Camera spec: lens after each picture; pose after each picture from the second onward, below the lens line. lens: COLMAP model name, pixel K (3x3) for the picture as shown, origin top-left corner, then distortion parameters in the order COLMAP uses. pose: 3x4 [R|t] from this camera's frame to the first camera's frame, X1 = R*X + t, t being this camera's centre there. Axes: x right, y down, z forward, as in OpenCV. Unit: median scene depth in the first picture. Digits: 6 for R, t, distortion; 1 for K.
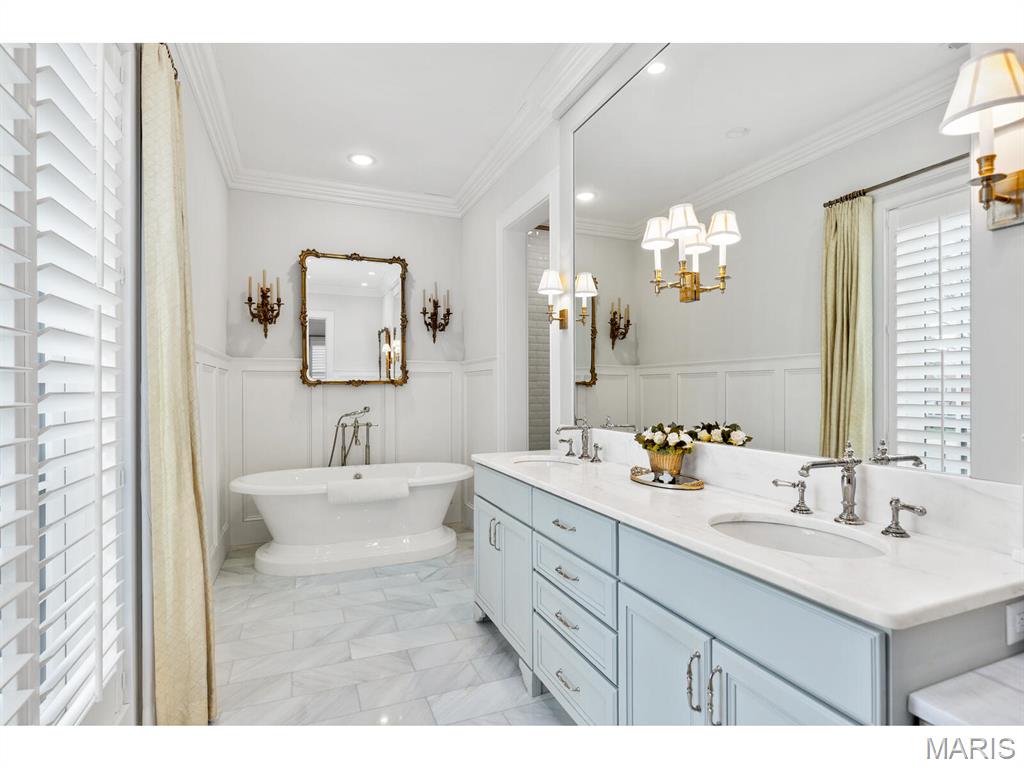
lens RADIAL K [[519.4, 0, 515.3], [0, 519.4, 386.7], [0, 0, 1]] dist [0.006011, -0.002349]
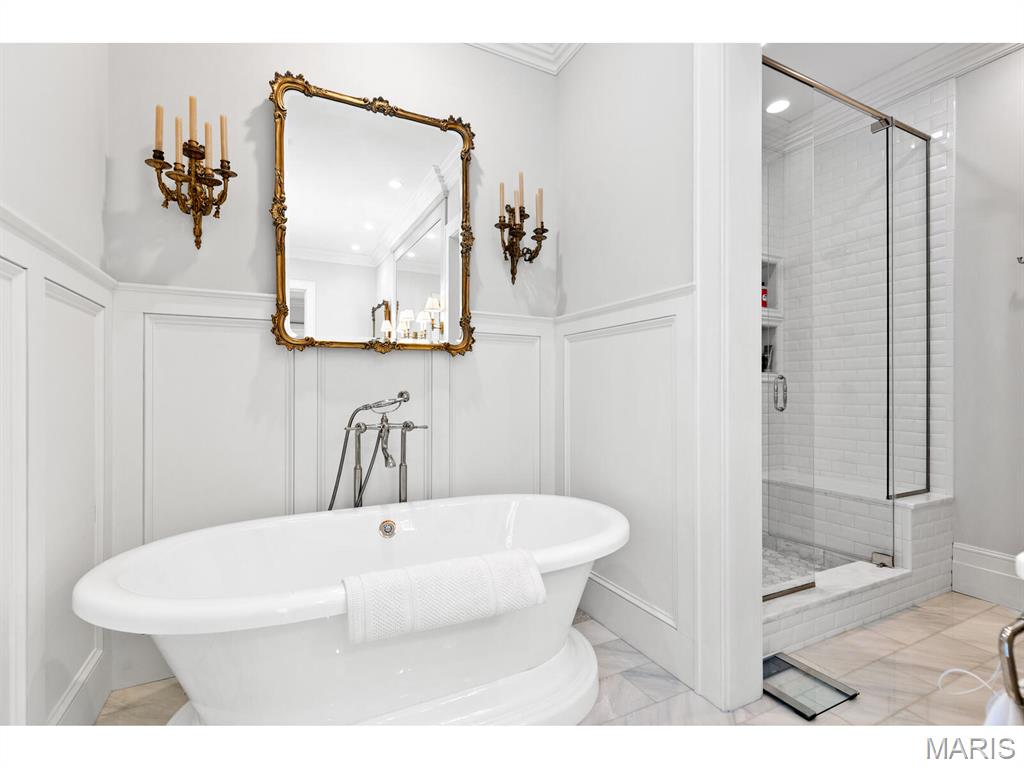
lens RADIAL K [[470.5, 0, 508.7], [0, 470.5, 387.7], [0, 0, 1]] dist [0.011080, -0.000220]
pose [[0.997024, 0.004009, 0.076985, -0.219034], [-0.003535, 0.999974, -0.006299, 0.037429], [-0.077008, 0.006008, 0.997012, 0.526336]]
